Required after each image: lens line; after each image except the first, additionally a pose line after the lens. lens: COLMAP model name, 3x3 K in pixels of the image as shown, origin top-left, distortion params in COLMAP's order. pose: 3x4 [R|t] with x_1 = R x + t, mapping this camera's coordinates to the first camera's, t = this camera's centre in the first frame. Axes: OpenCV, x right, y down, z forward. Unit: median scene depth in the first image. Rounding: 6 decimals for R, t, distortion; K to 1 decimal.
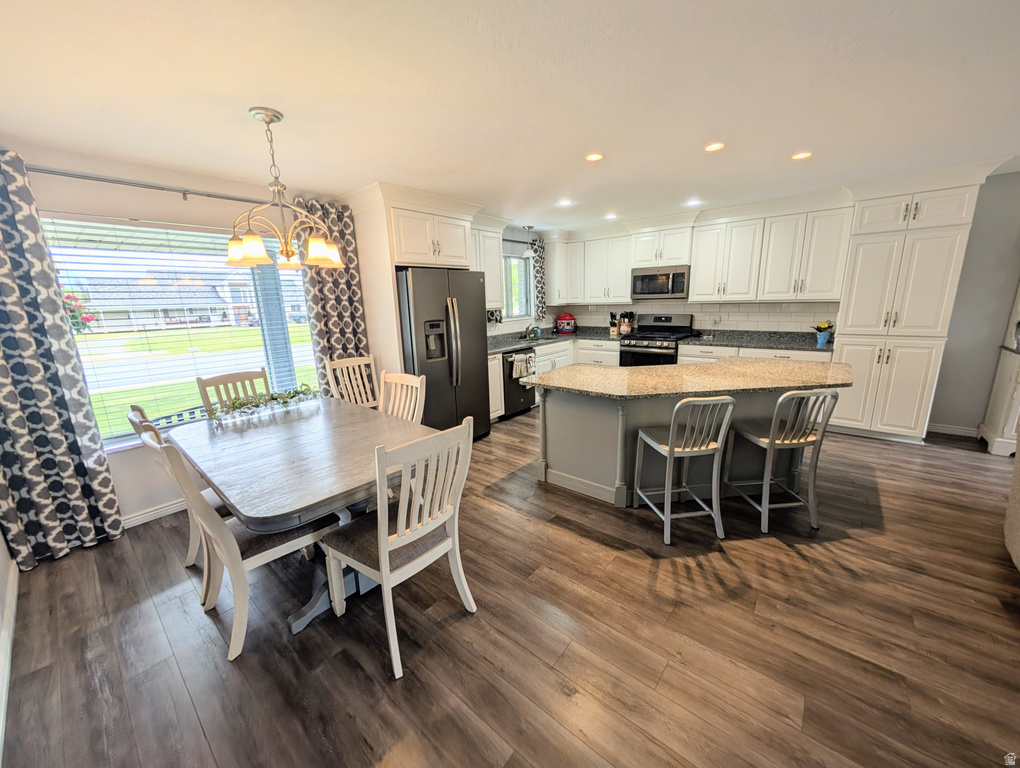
lens RADIAL K [[386.1, 0, 511.5], [0, 386.1, 386.1], [0, 0, 1]] dist [-0.000476, 0.000020]
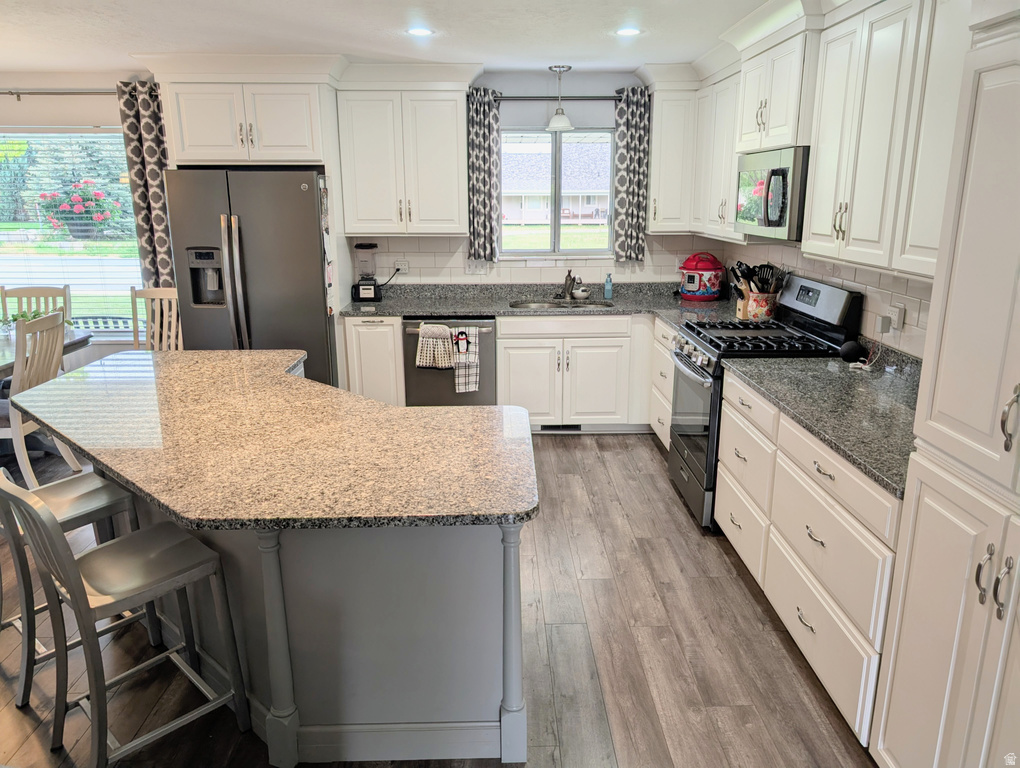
lens RADIAL K [[730.6, 0, 511.9], [0, 730.6, 379.8], [0, 0, 1]] dist [0.045225, -0.044973]
pose [[0.657498, 0.213547, -0.722561, 0.866712], [-0.185462, 0.975359, 0.119497, -0.153789], [0.730274, 0.055439, 0.680901, 0.413724]]
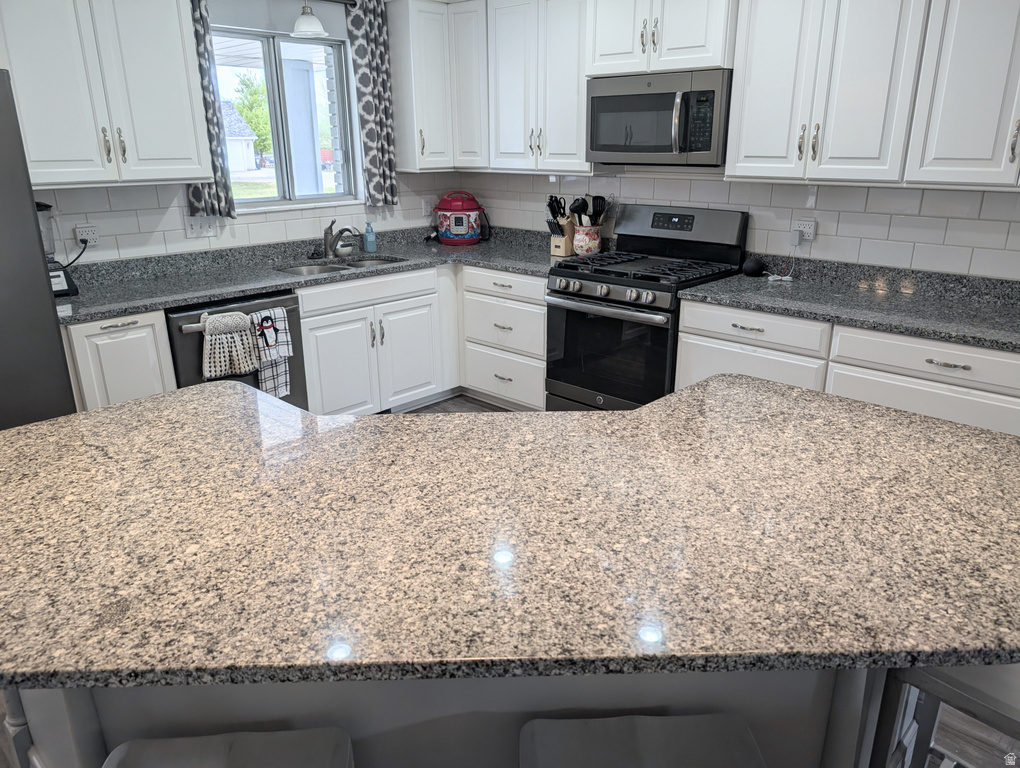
lens RADIAL K [[735.0, 0, 518.5], [0, 735.0, 382.2], [0, 0, 1]] dist [0.011070, -0.006322]
pose [[0.997757, 0.045216, -0.049351, 0.345311], [-0.040364, 0.994636, 0.095237, -0.098278], [0.053393, -0.093031, 0.994231, 0.336412]]
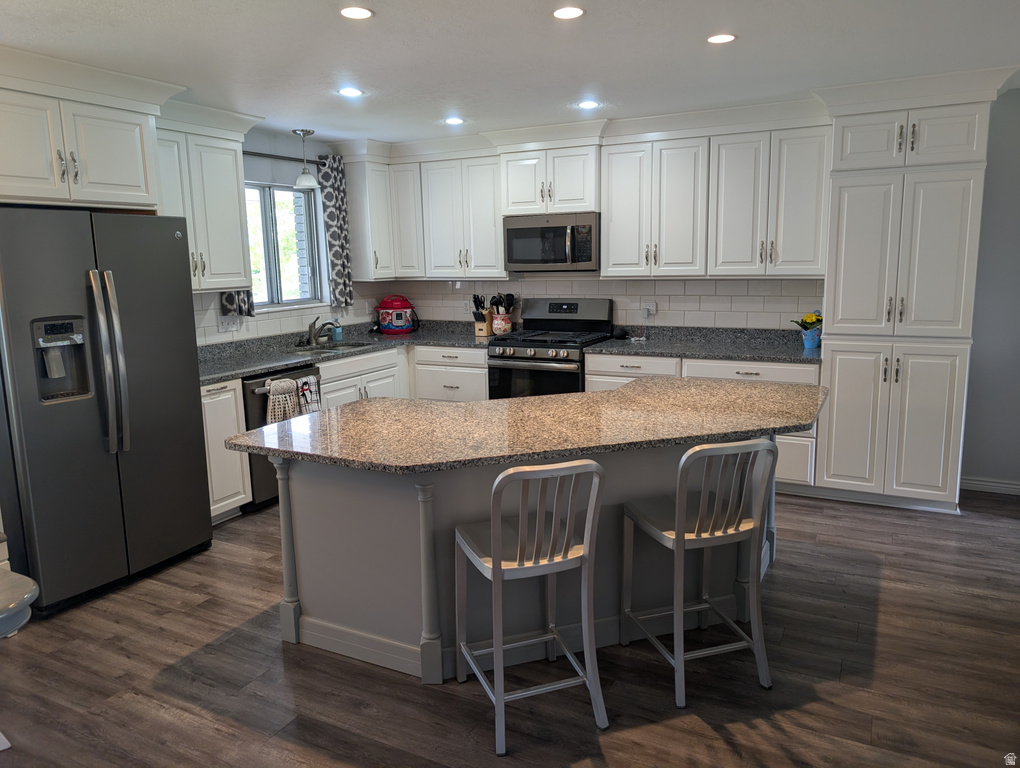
lens RADIAL K [[731.7, 0, 517.0], [0, 731.7, 376.8], [0, 0, 1]] dist [0.034381, -0.034494]
pose [[0.975954, -0.024168, 0.216632, 0.118240], [0.038531, 0.997312, -0.062325, -0.014771], [-0.214544, 0.069173, 0.974262, 0.004651]]
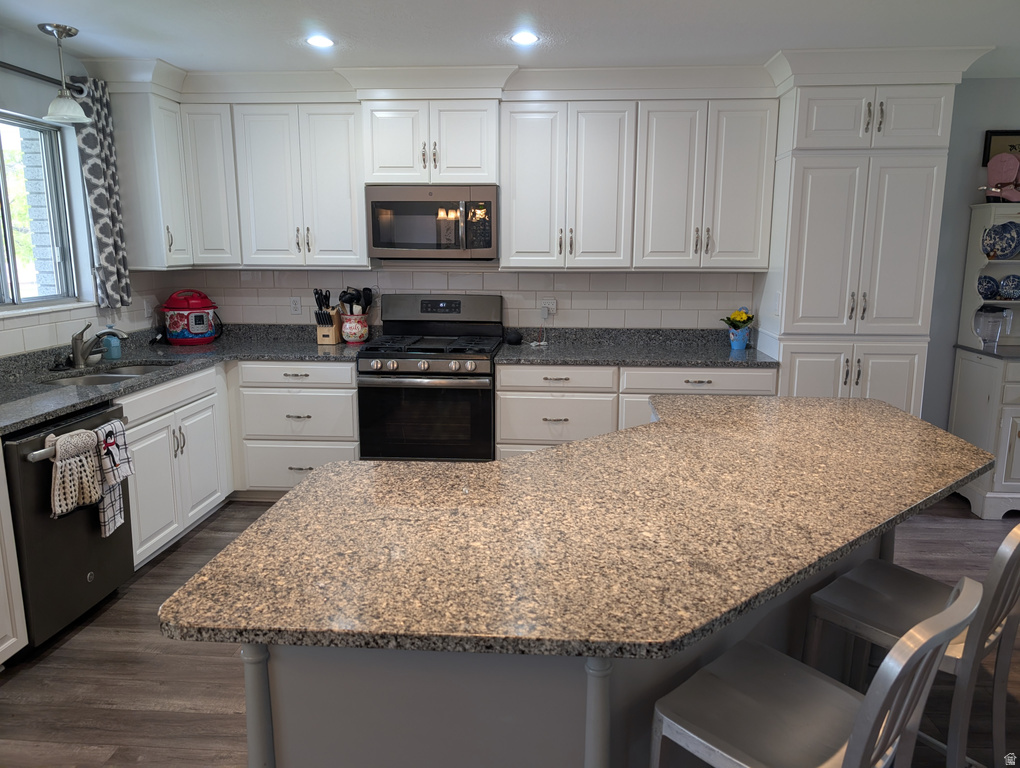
lens RADIAL K [[731.7, 0, 517.0], [0, 731.7, 376.8], [0, 0, 1]] dist [0.034381, -0.034494]
pose [[0.808566, -0.070074, 0.584217, -0.032248], [0.104747, 0.994166, -0.025727, -0.076791], [-0.579006, 0.081997, 0.811189, 0.346339]]
